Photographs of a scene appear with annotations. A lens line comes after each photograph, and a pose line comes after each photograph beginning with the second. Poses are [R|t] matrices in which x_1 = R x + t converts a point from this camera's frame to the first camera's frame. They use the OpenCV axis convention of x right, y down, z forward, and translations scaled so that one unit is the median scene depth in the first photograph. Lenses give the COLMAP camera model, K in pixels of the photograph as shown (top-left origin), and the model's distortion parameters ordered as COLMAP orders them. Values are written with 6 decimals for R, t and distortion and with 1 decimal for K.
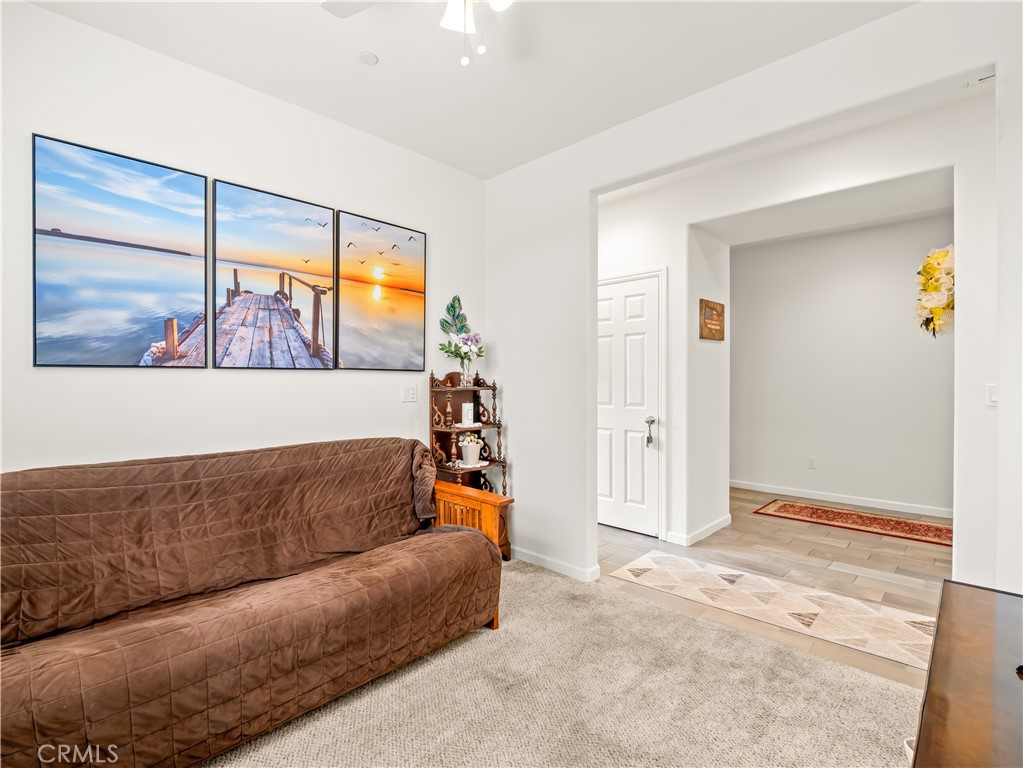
lens RADIAL K [[495.4, 0, 504.1], [0, 495.4, 377.8], [0, 0, 1]] dist [-0.021419, -0.000202]
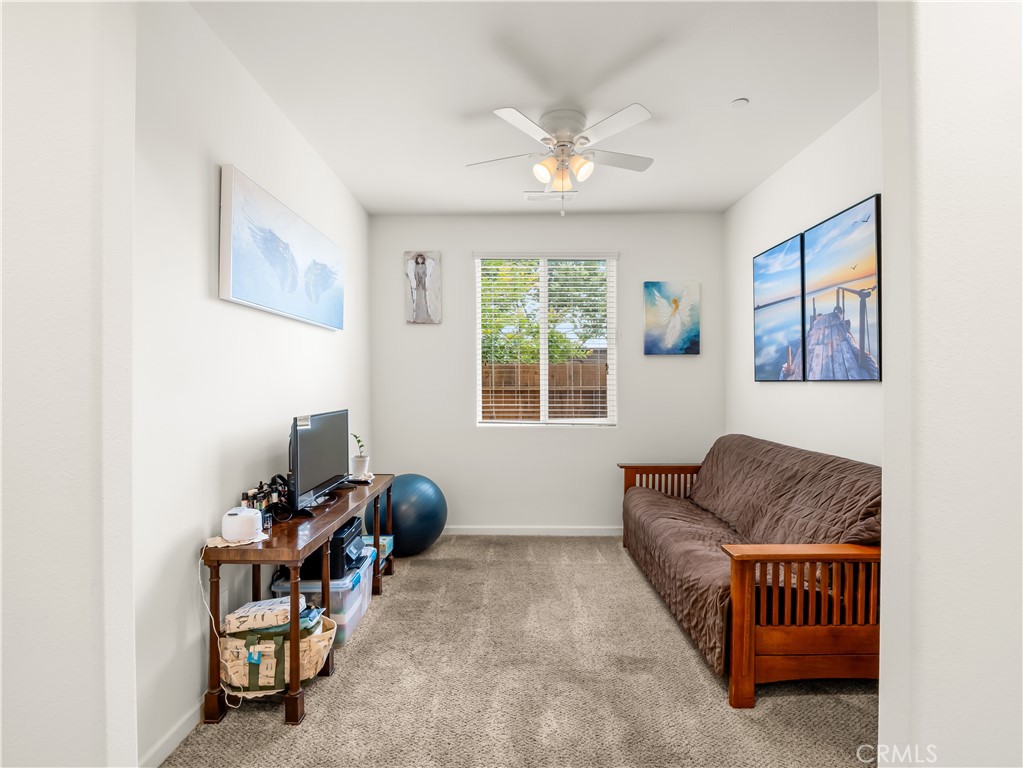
lens RADIAL K [[495.4, 0, 510.6], [0, 495.4, 380.9], [0, 0, 1]] dist [-0.021419, -0.000202]
pose [[-0.726038, 0.001350, -0.687654, 0.759354], [0.003129, 0.999994, -0.001340, -0.019091], [0.687648, -0.003125, -0.726038, 1.276166]]
